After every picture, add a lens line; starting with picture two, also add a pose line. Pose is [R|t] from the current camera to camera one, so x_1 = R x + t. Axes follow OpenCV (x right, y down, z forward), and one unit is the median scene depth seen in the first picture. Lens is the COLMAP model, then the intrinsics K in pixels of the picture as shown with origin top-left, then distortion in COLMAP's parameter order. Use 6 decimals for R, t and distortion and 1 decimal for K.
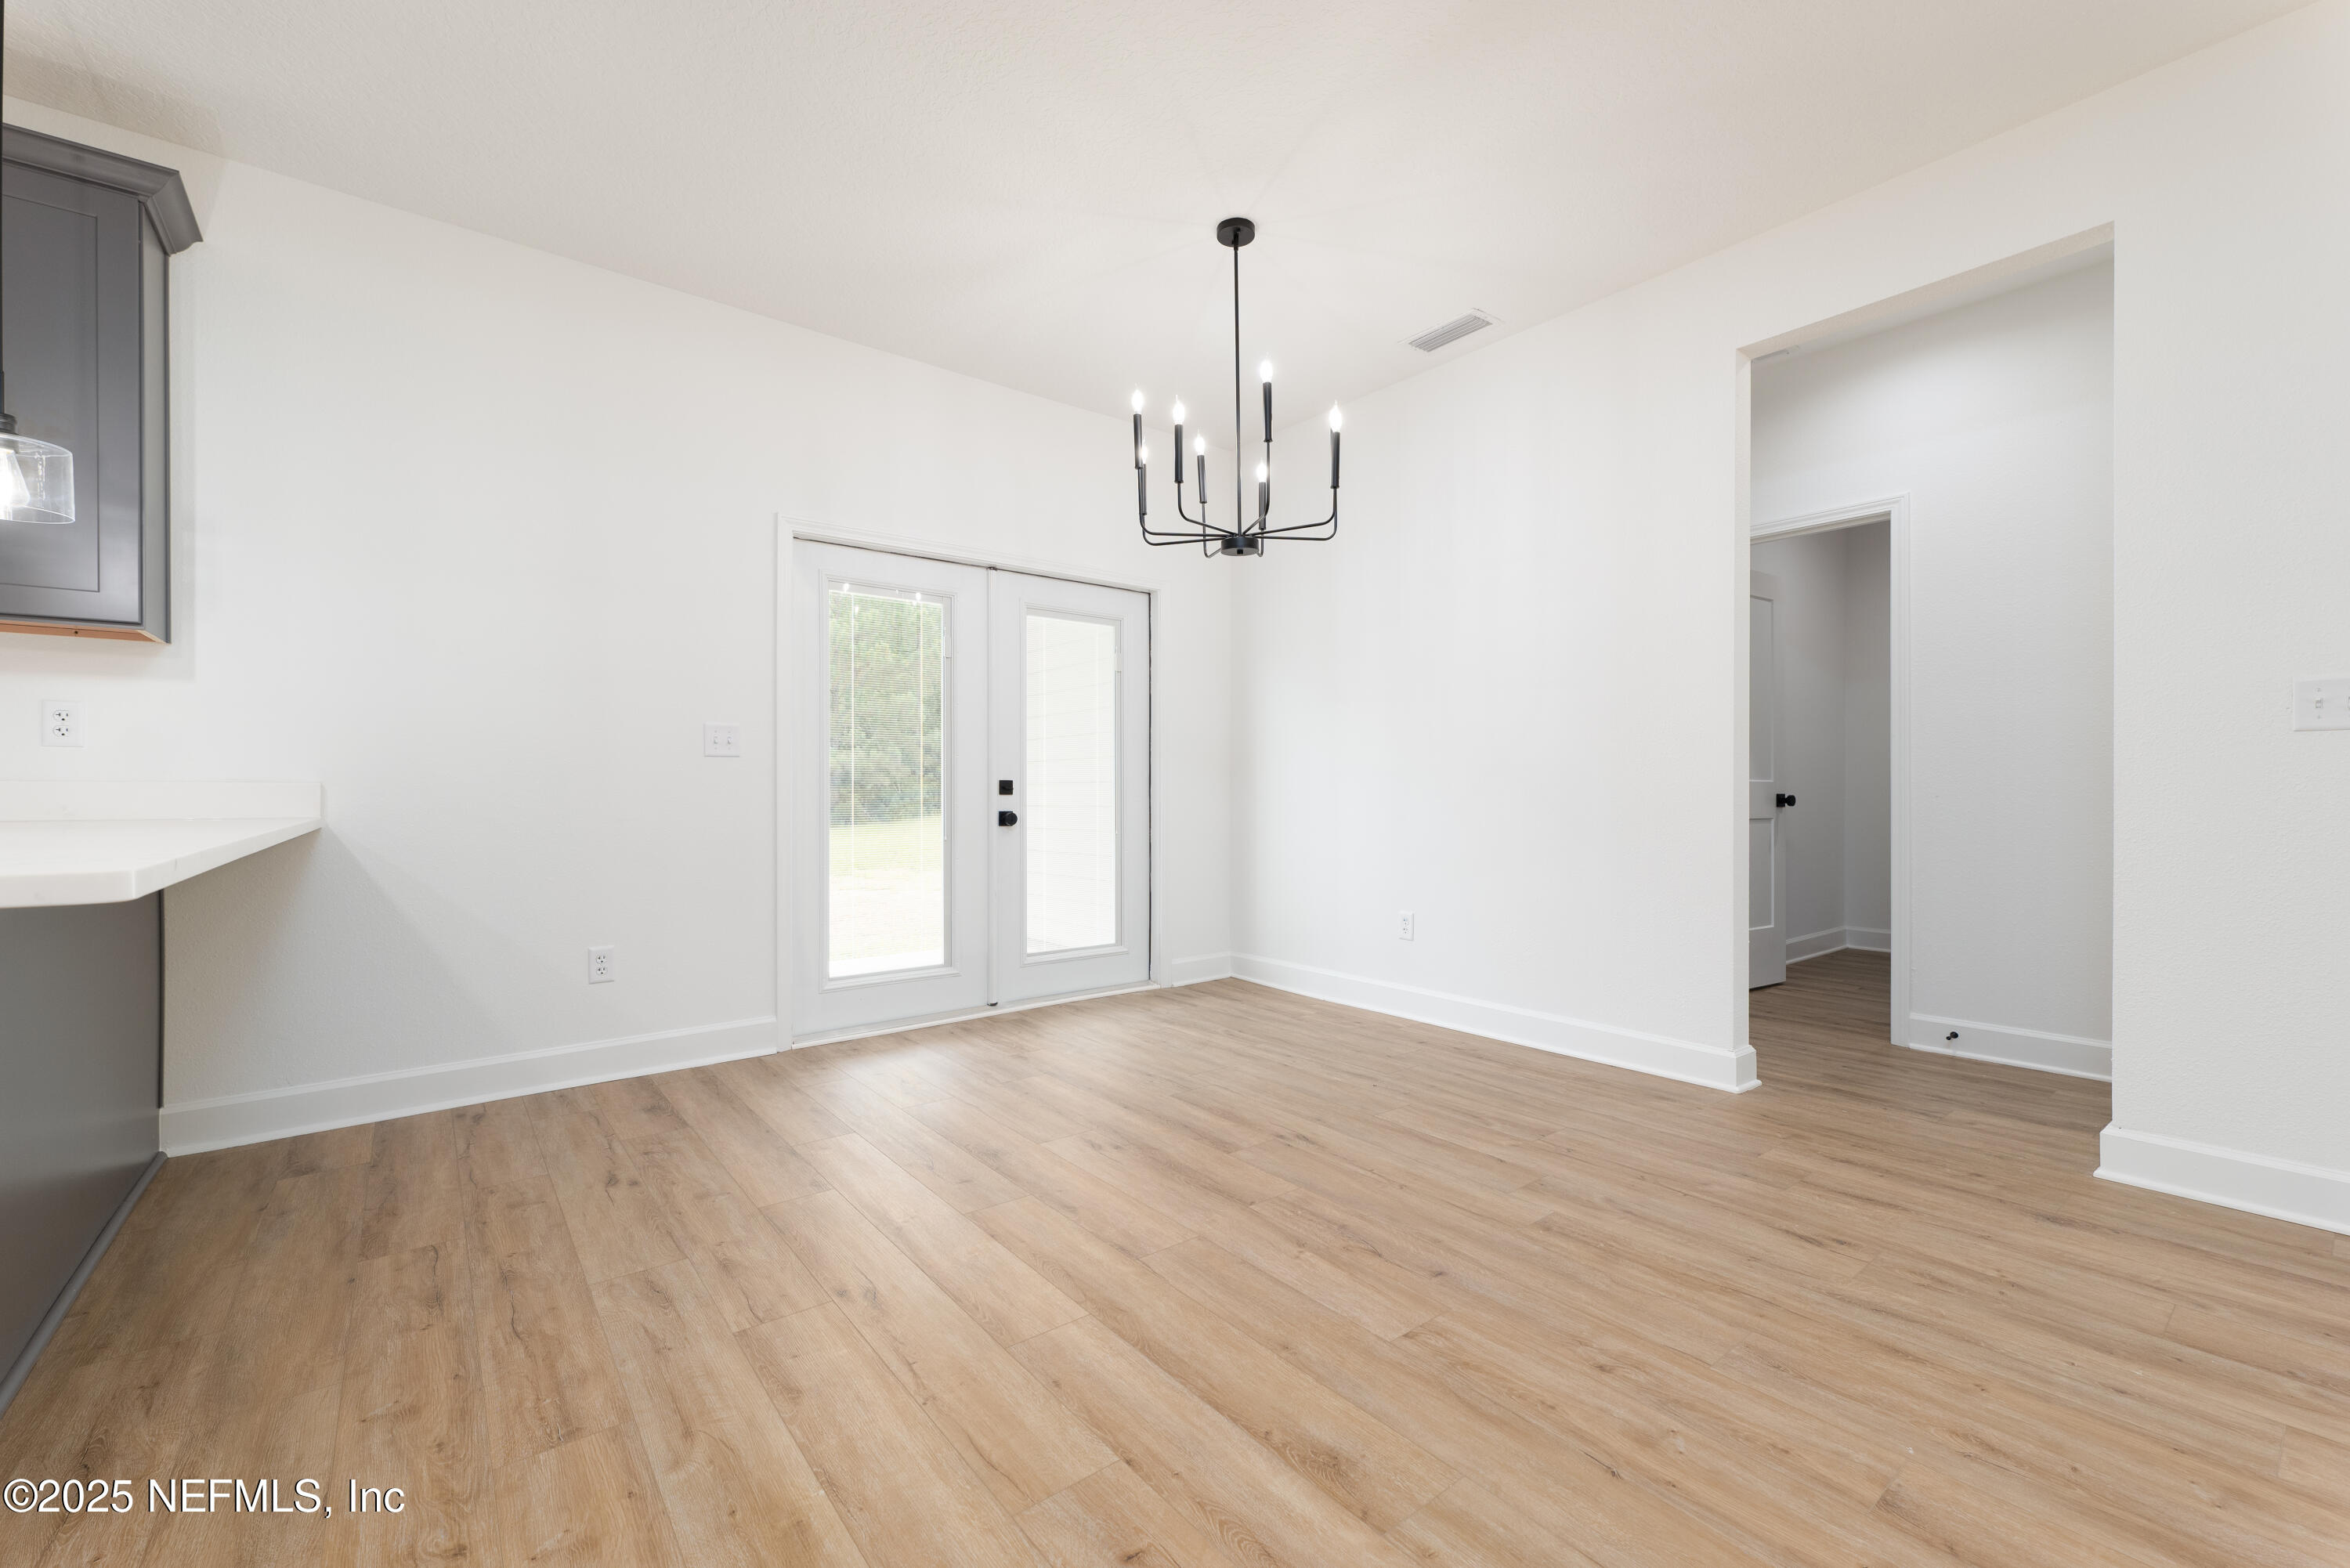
lens RADIAL K [[965.5, 0, 1159.5], [0, 965.5, 787.9], [0, 0, 1]] dist [0.006359, 0.000456]
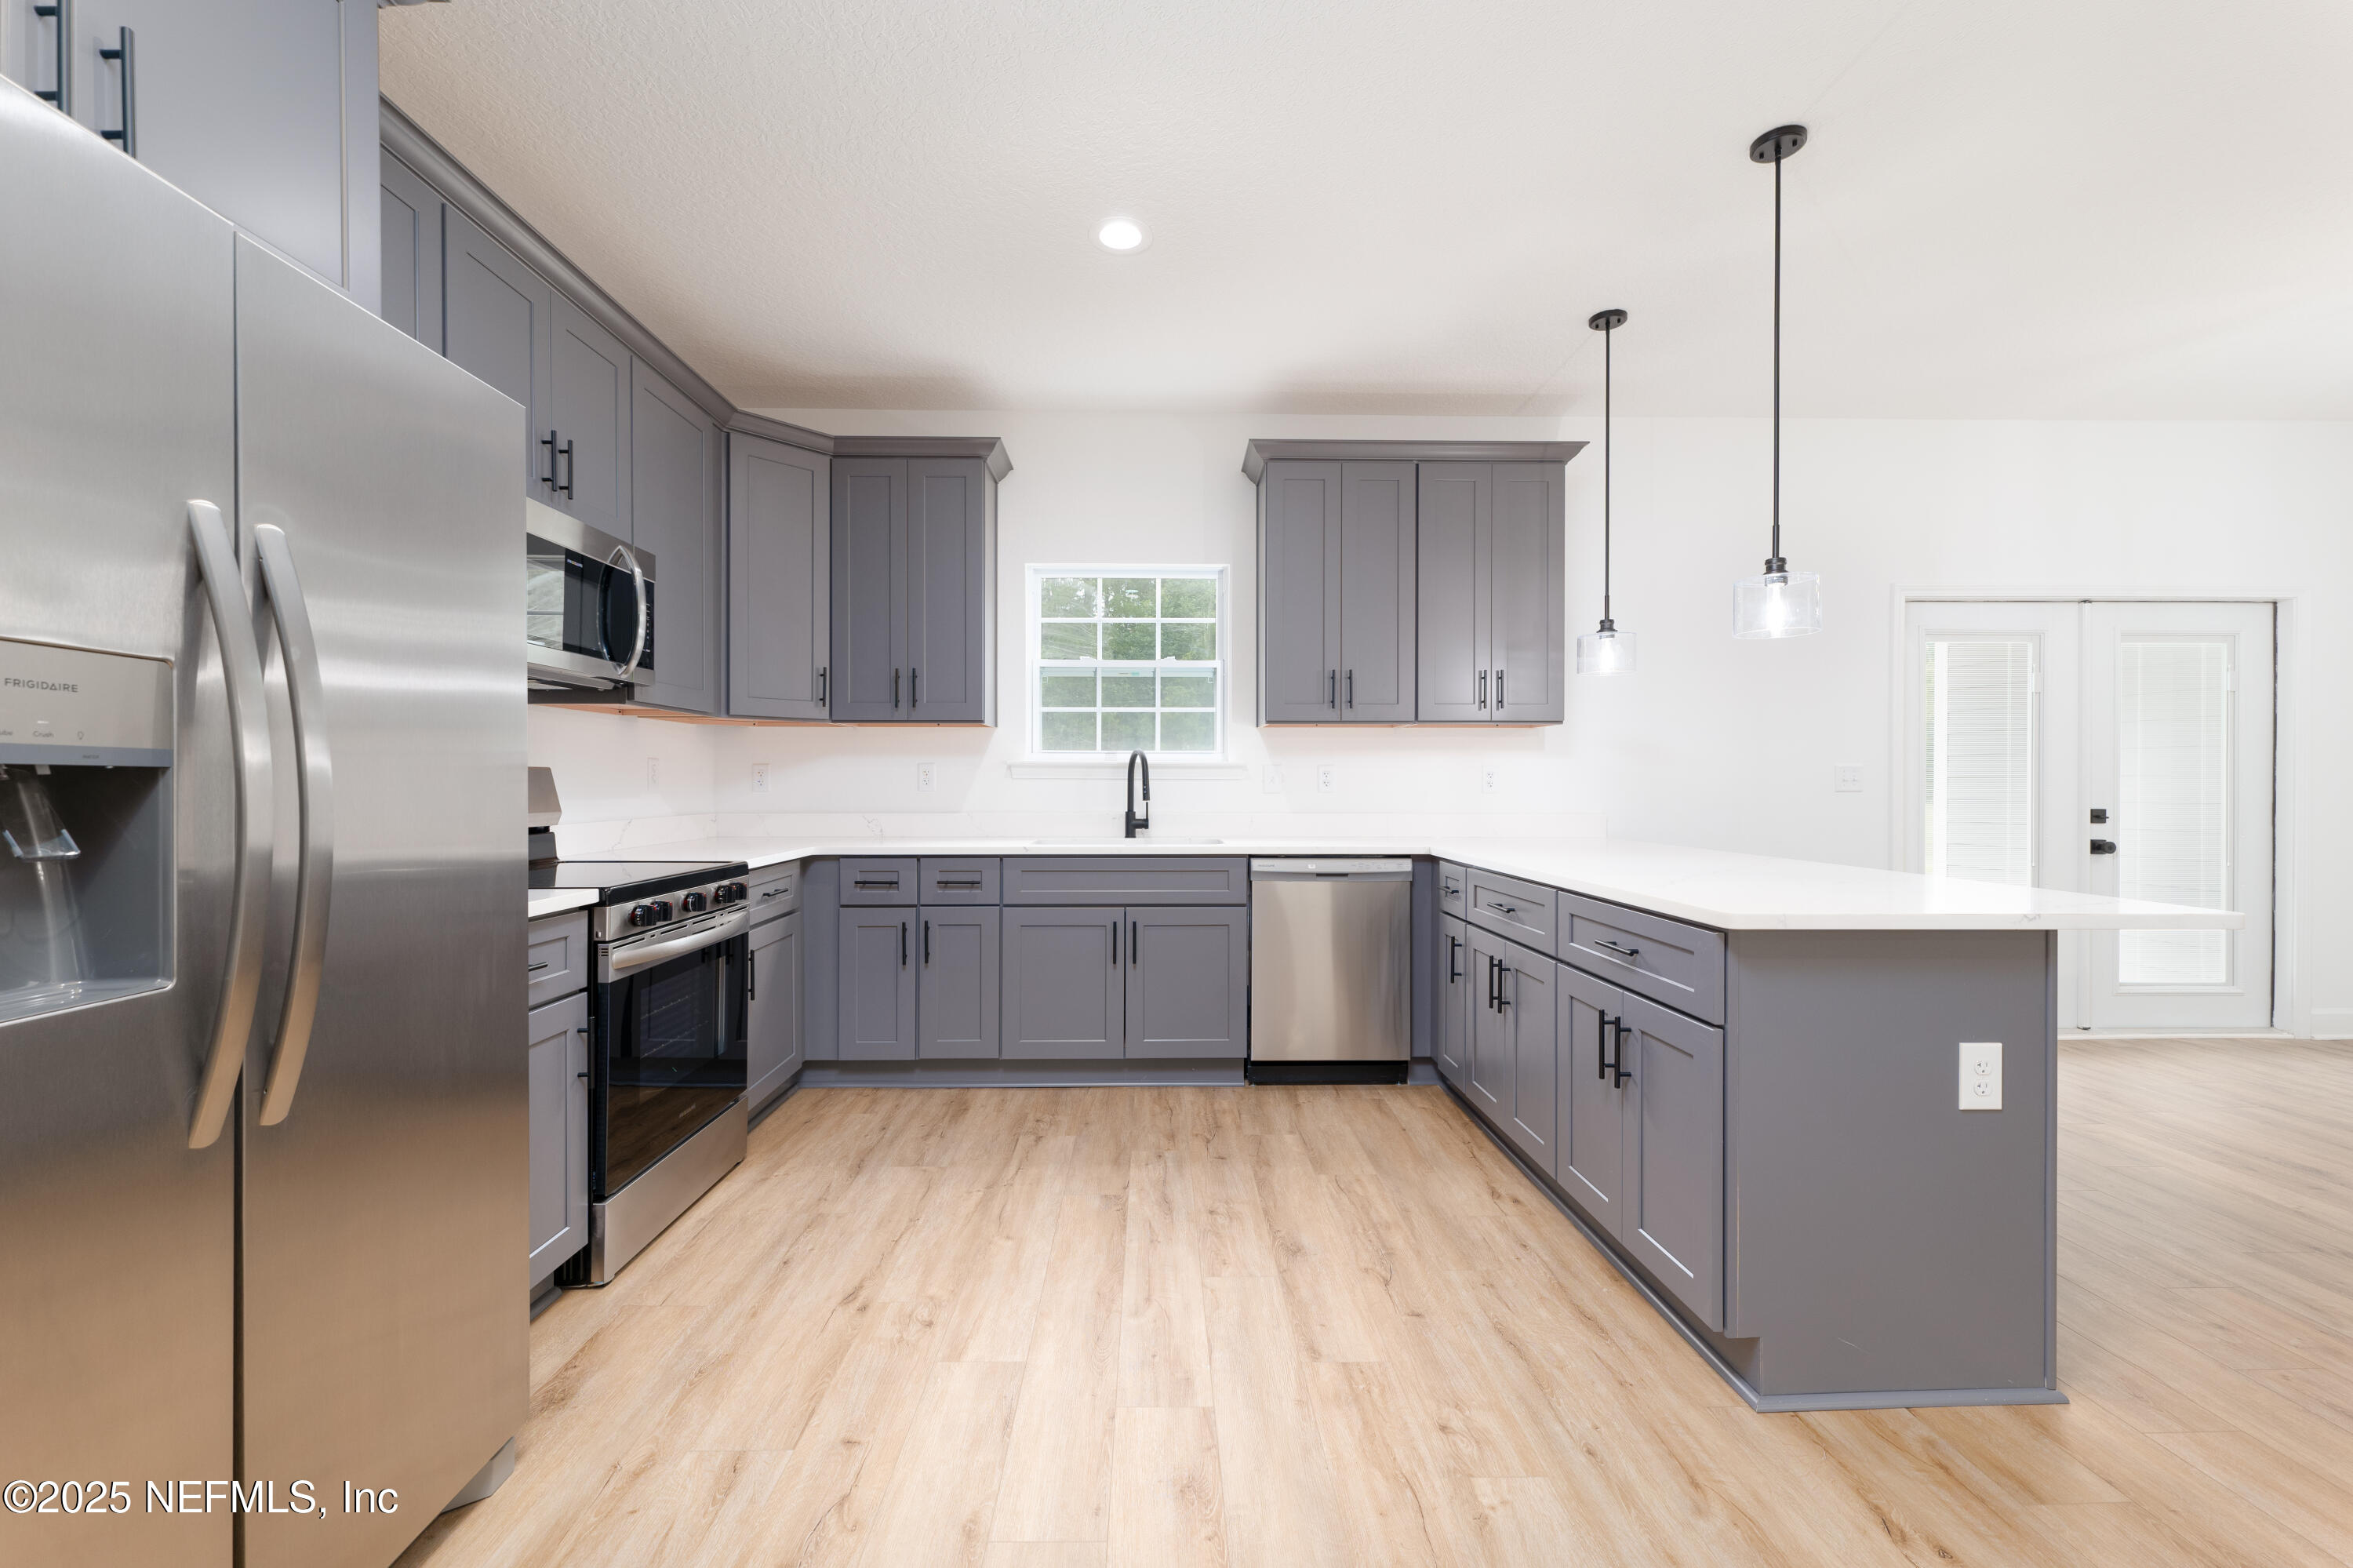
lens RADIAL K [[966.8, 0, 1180.9], [0, 966.8, 780.2], [0, 0, 1]] dist [0.006359, 0.000456]
pose [[0.808431, 0.004303, -0.588575, -0.328735], [-0.002738, 0.999990, 0.003550, -0.038375], [0.588584, -0.001258, 0.808435, -0.382124]]
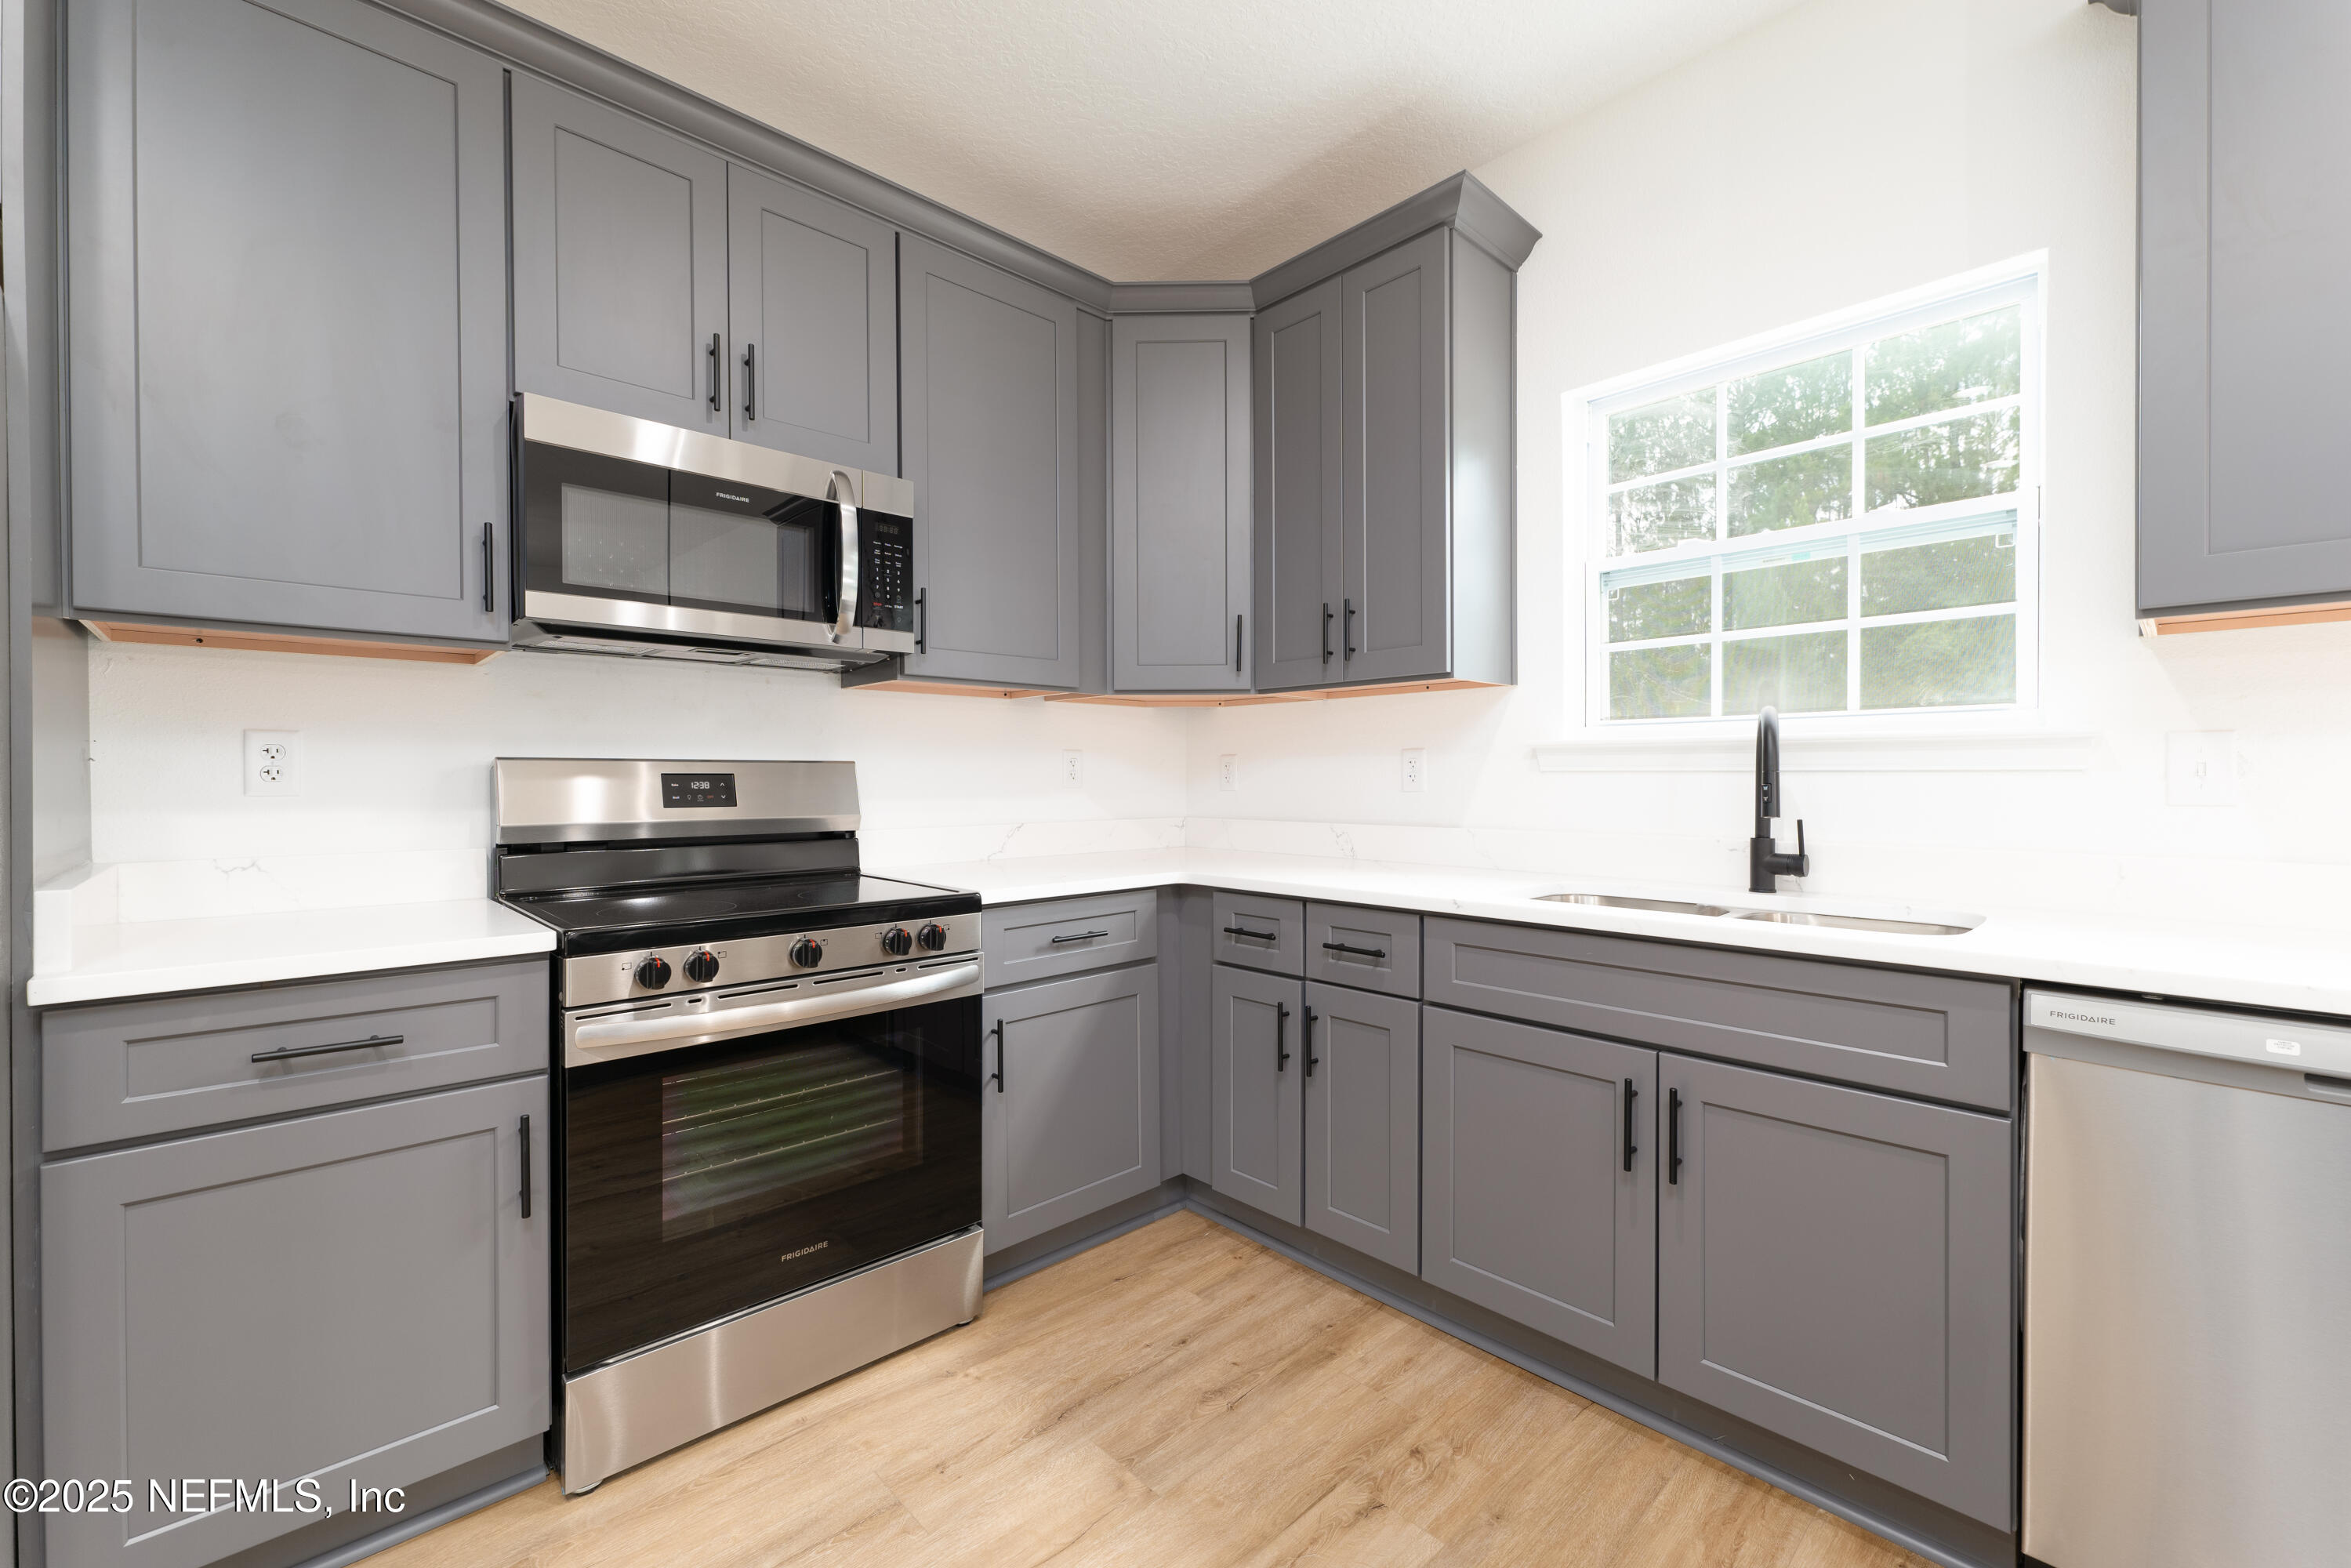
lens RADIAL K [[966.0, 0, 1174.3], [0, 966.0, 780.4], [0, 0, 1]] dist [0.006359, 0.000456]
pose [[0.094500, 0.007583, -0.995496, -0.492595], [0.003802, 0.999961, 0.007978, -0.036371], [0.995518, -0.004539, 0.094468, 0.027639]]
